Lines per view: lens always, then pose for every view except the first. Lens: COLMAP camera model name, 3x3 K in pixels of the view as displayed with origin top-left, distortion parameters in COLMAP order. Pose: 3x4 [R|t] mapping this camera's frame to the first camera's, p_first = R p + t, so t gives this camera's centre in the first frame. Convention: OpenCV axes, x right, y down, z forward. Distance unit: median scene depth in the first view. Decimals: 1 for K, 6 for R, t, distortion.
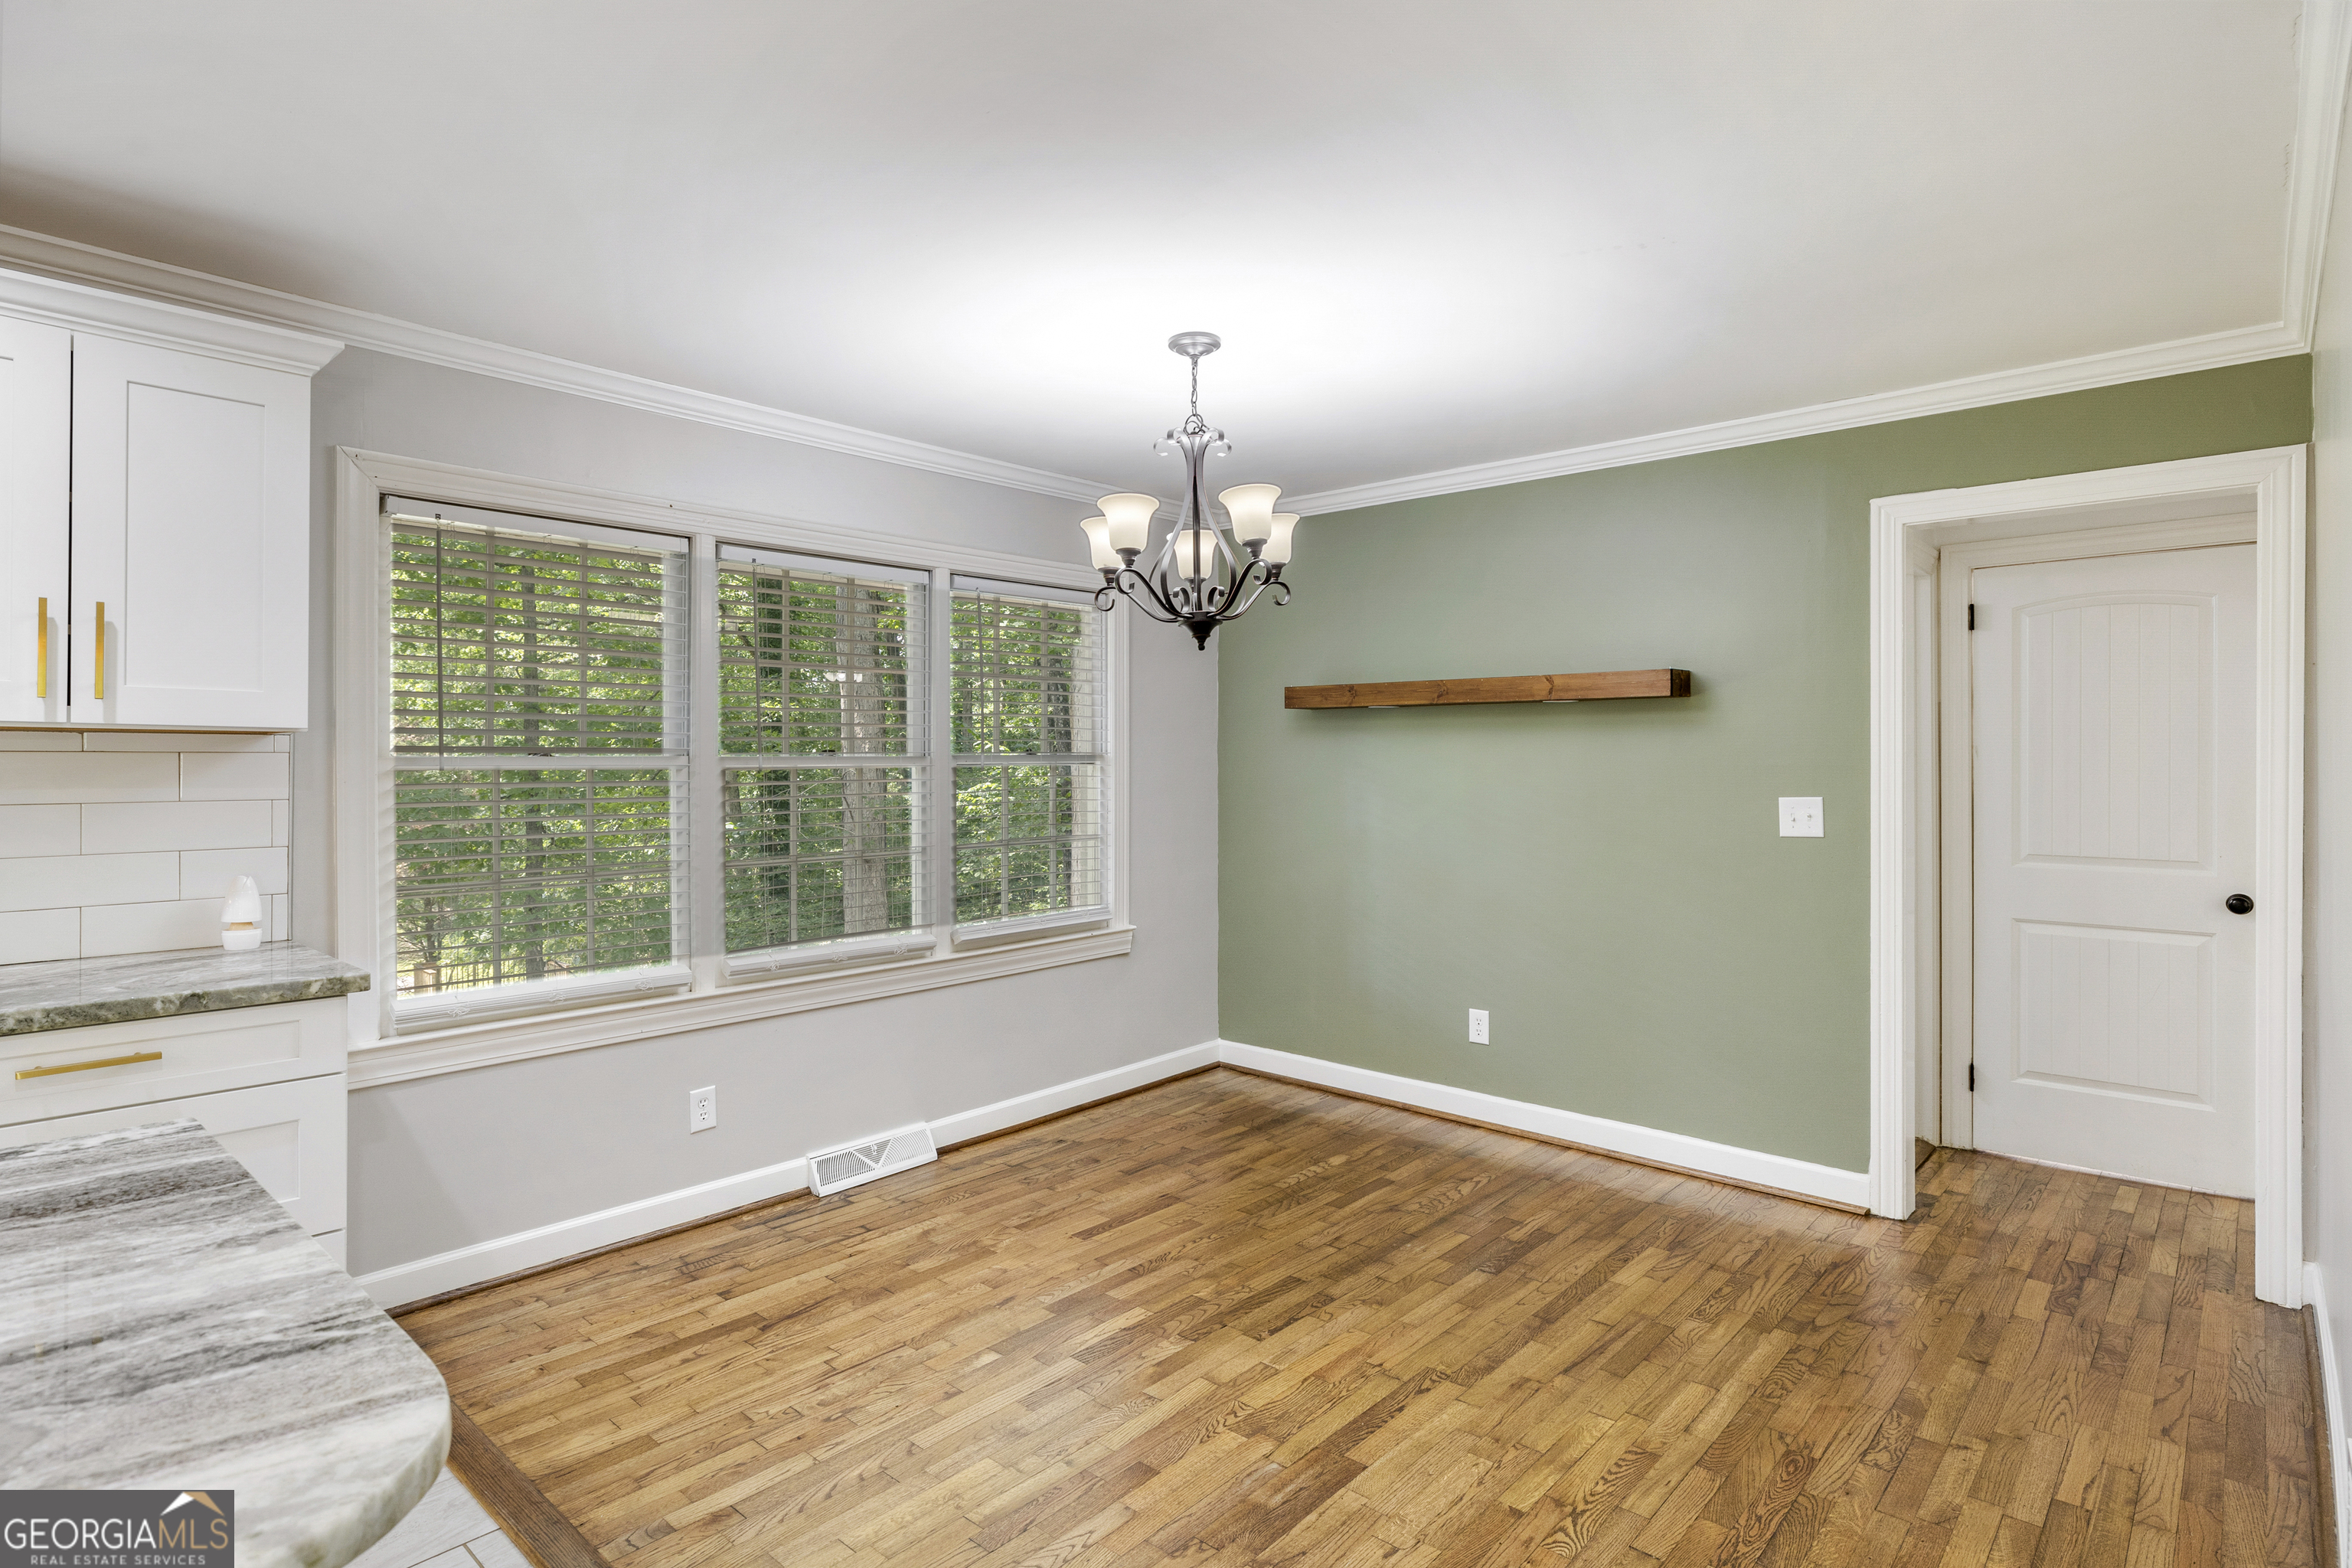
lens RADIAL K [[1195.8, 0, 1176.6], [0, 1195.8, 772.8], [0, 0, 1]] dist [-0.001491, 0.001595]
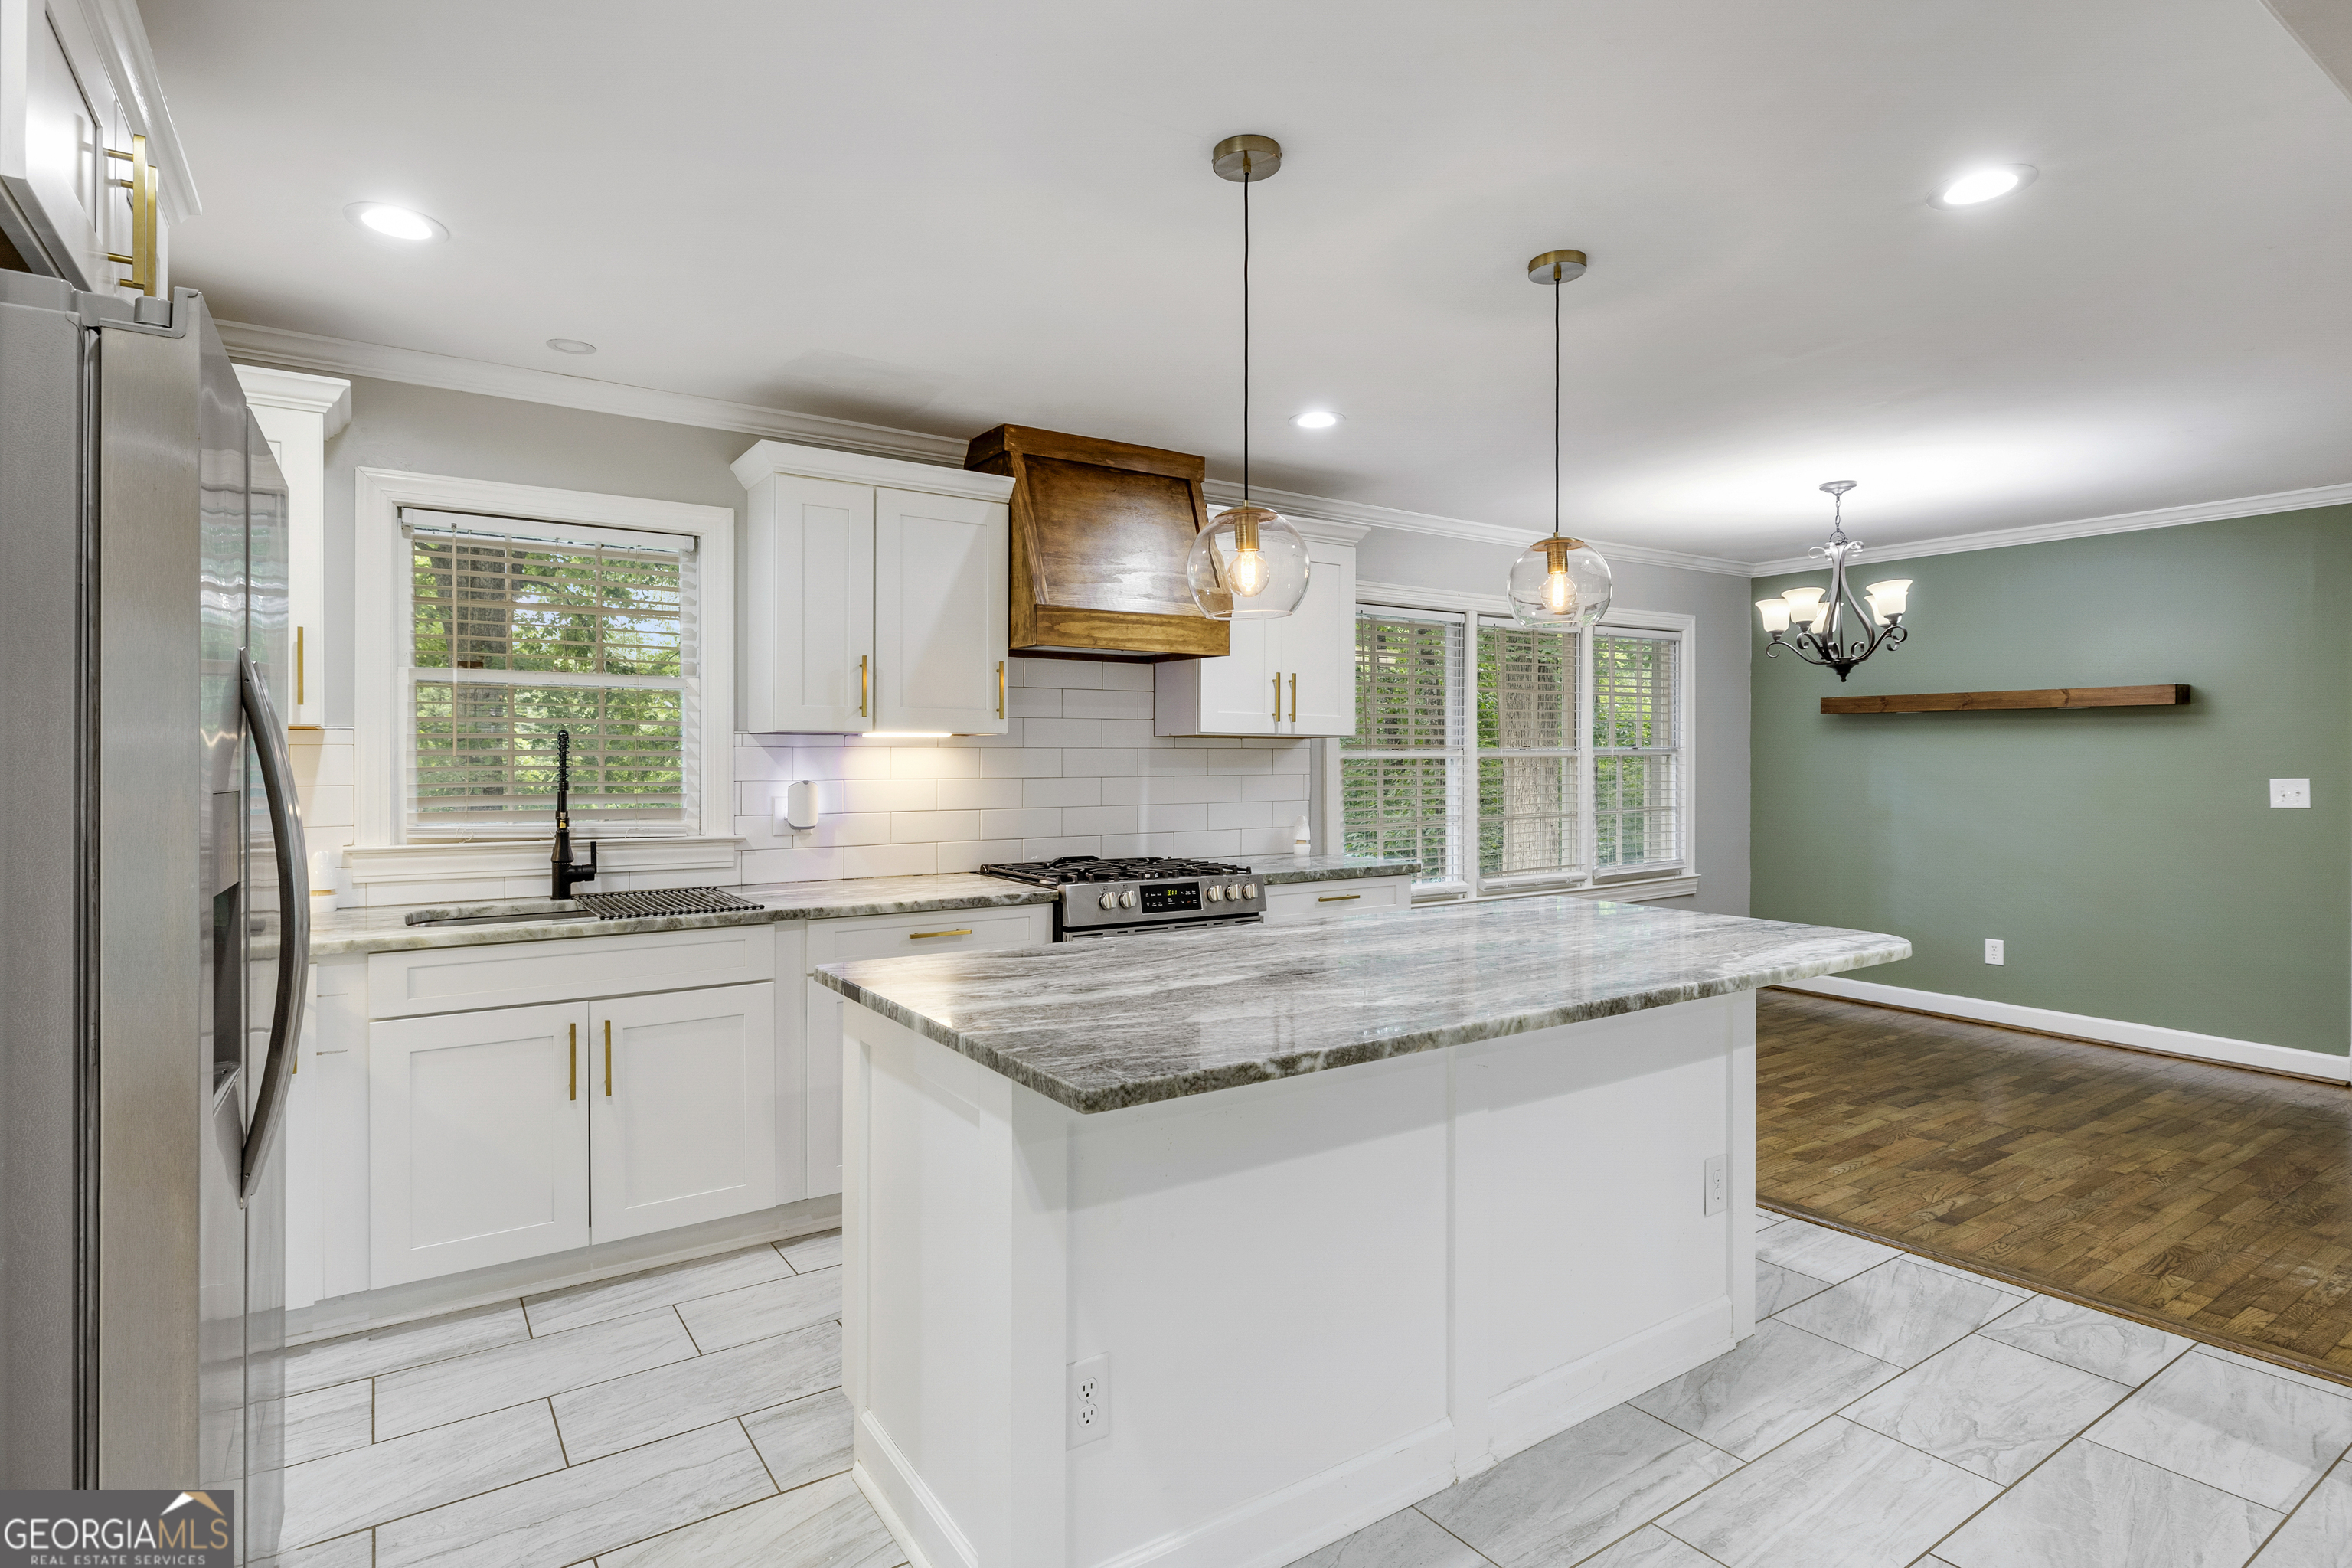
lens RADIAL K [[1195.8, 0, 1178.2], [0, 1195.8, 777.5], [0, 0, 1]] dist [-0.001491, 0.001595]
pose [[0.971803, 0.002368, -0.235782, -0.453745], [-0.000520, 0.999969, 0.007896, 0.010901], [0.235793, -0.007551, 0.971774, -0.726169]]
